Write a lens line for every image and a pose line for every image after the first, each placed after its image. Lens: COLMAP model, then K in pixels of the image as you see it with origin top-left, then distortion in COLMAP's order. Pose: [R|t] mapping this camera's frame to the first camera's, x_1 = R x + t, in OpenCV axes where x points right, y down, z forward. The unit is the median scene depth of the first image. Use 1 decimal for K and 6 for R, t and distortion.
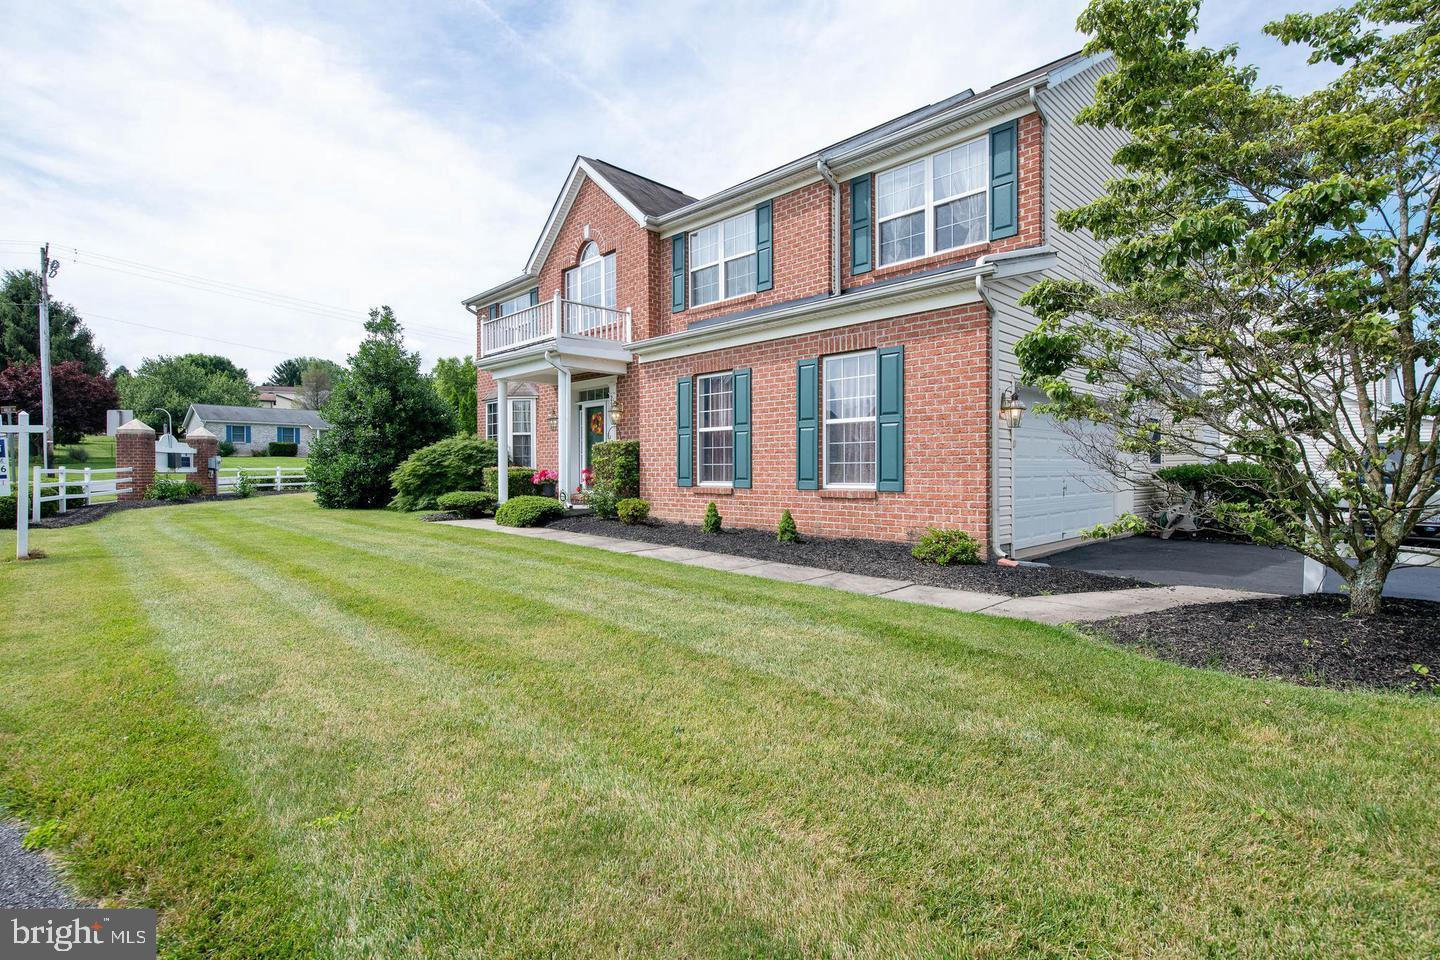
lens RADIAL K [[703.4, 0, 722.6], [0, 703.4, 475.9], [0, 0, 1]] dist [-0.016177, -0.000172]
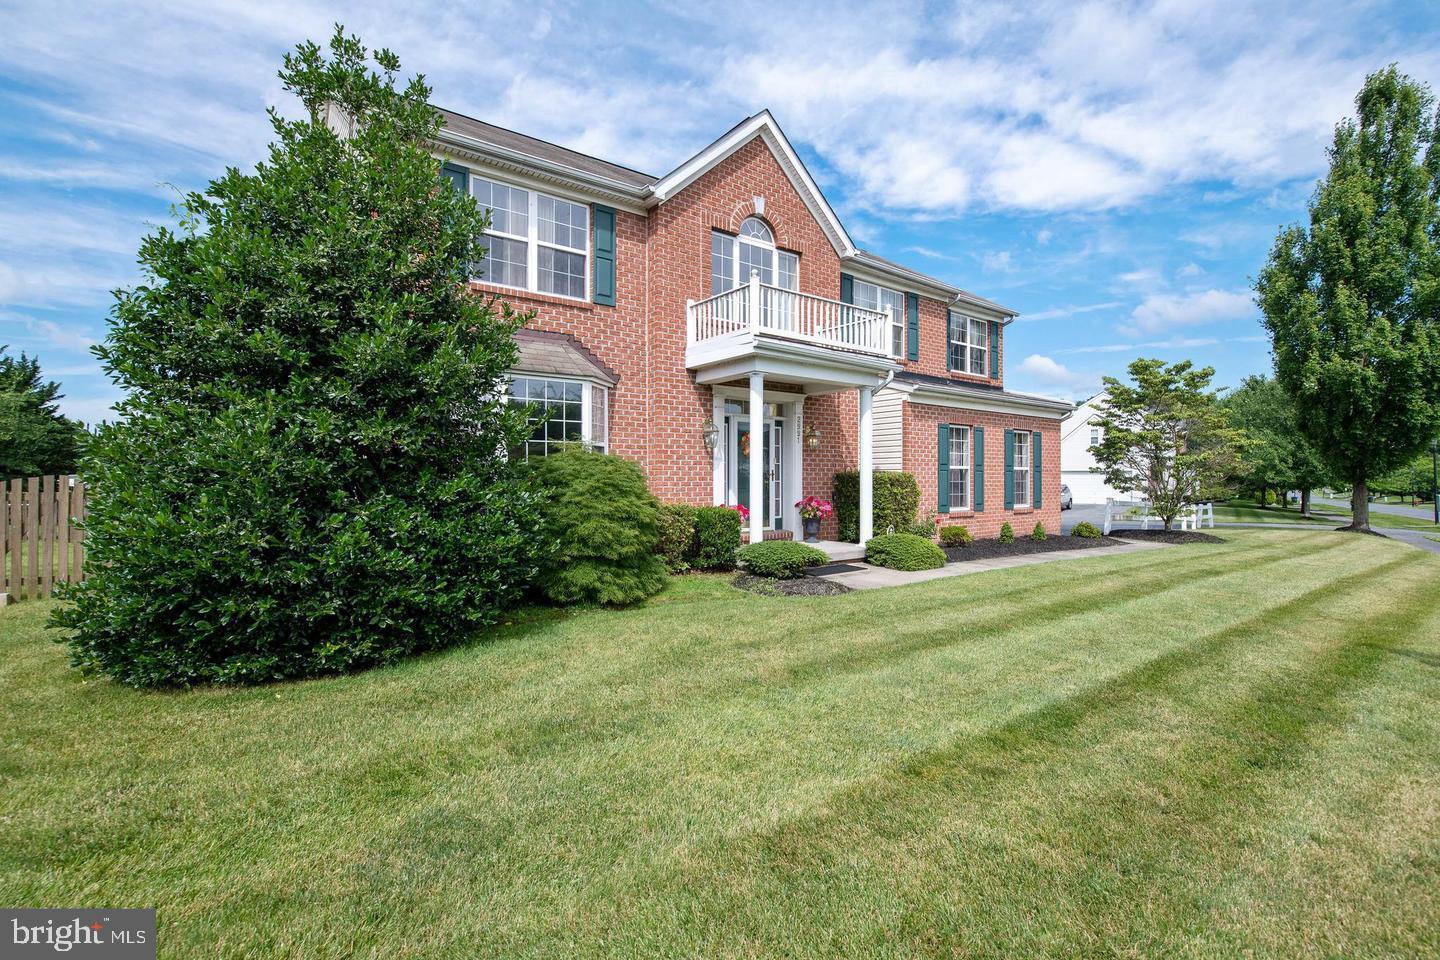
lens RADIAL K [[622.6, 0, 715.2], [0, 622.6, 473.7], [0, 0, 1]] dist [0.000292, 0.000275]
pose [[0.143939, 0.000113, 0.989587, -1.405053], [-0.003512, 0.999994, 0.000396, -0.061259], [-0.989580, -0.003533, 0.143938, 1.461236]]
